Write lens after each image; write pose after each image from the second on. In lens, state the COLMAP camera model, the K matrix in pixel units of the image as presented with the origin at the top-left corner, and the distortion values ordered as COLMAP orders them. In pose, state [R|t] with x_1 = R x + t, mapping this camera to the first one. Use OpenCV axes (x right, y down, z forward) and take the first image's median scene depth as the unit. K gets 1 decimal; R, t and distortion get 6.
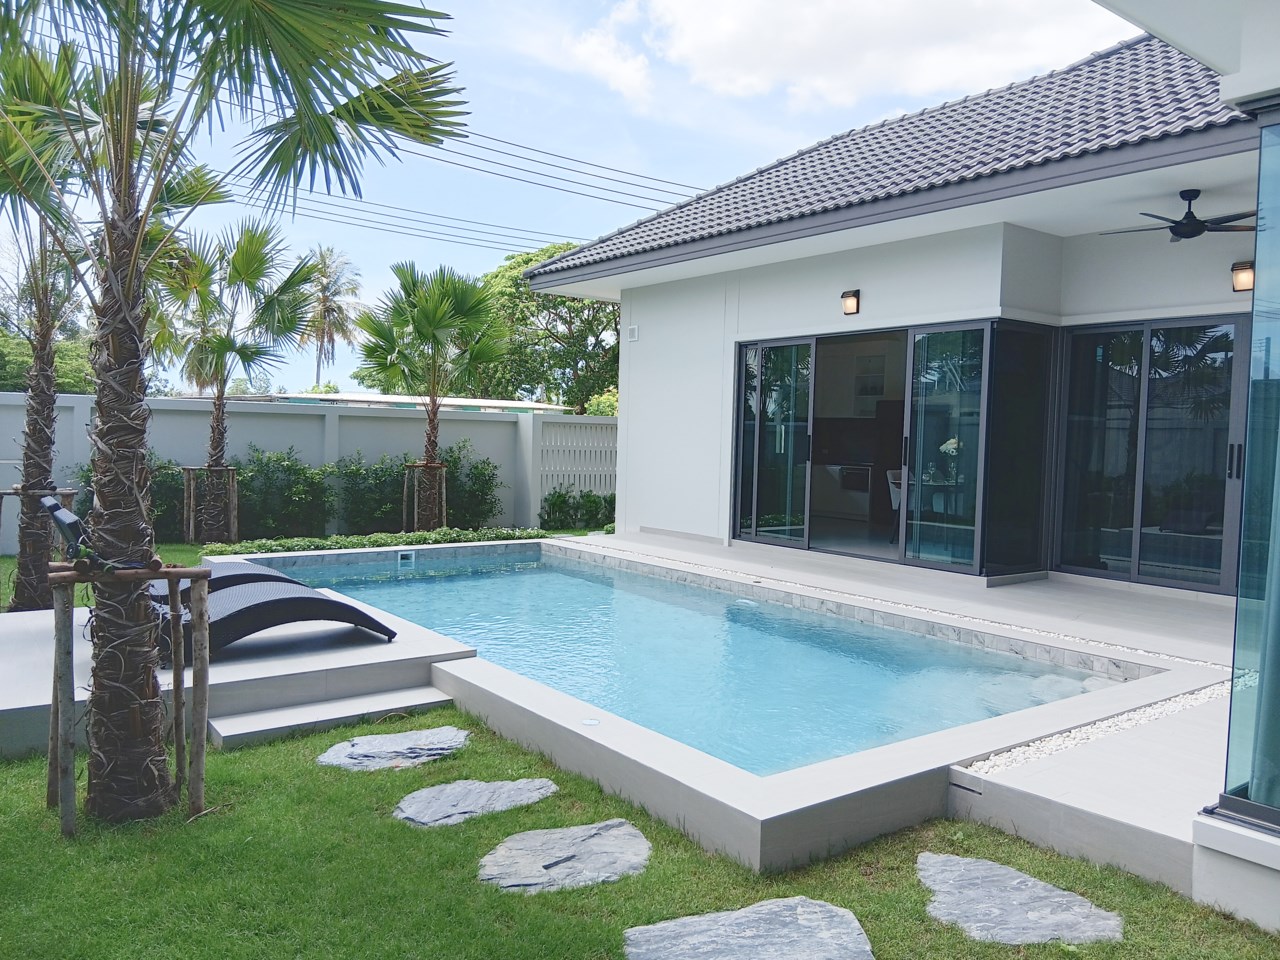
lens RADIAL K [[924.7, 0, 640.0], [0, 924.7, 480.0], [0, 0, 1]] dist [0.002836, 0.000160]
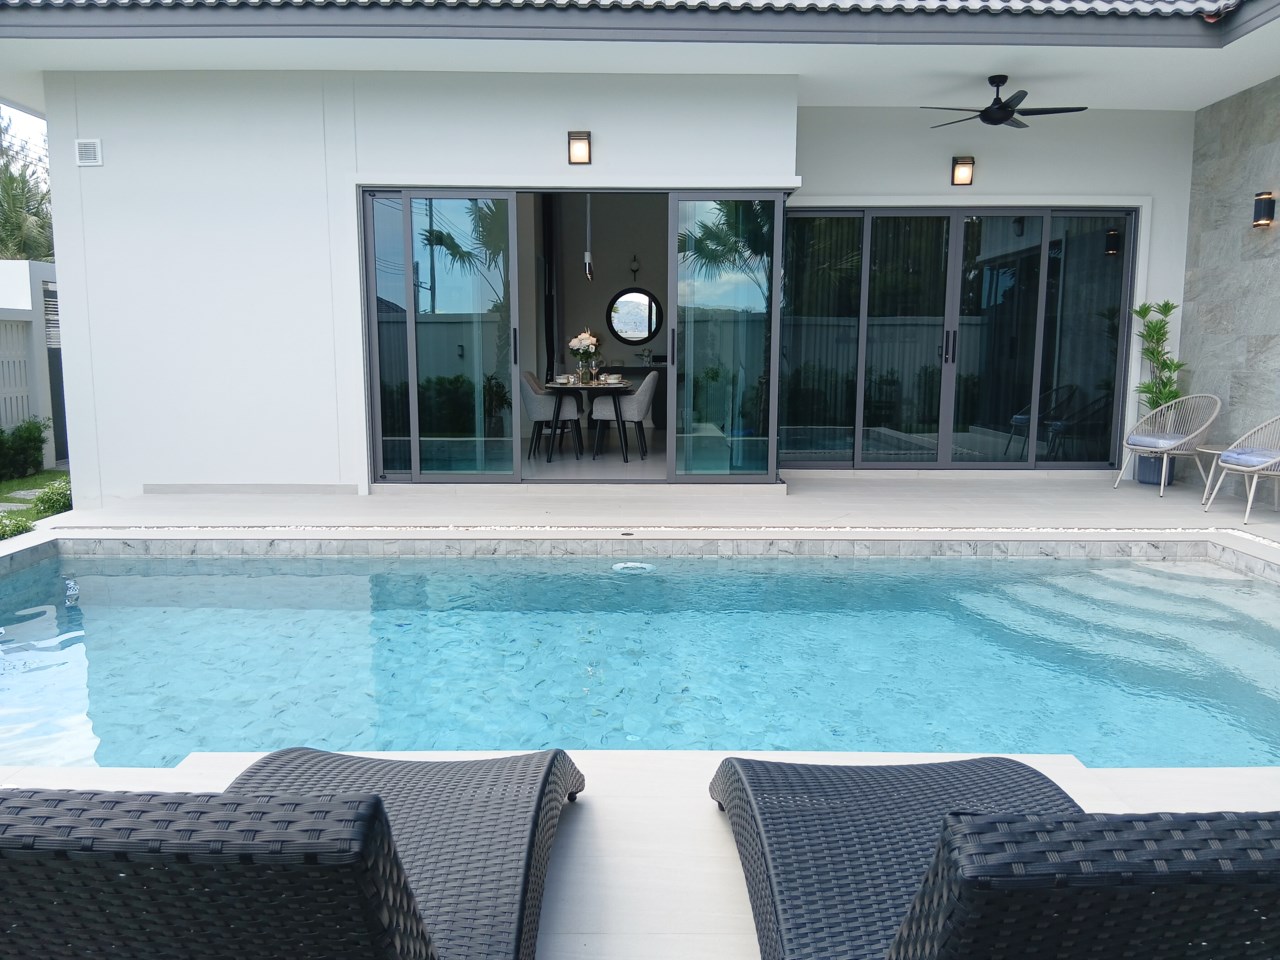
lens RADIAL K [[966.5, 0, 640.0], [0, 966.5, 480.0], [0, 0, 1]] dist [0.044927, 0.000175]
pose [[0.603936, -0.131682, 0.786080, -0.473006], [0.050149, 0.990581, 0.127411, -0.027494], [-0.795454, -0.037527, 0.604851, 0.566618]]
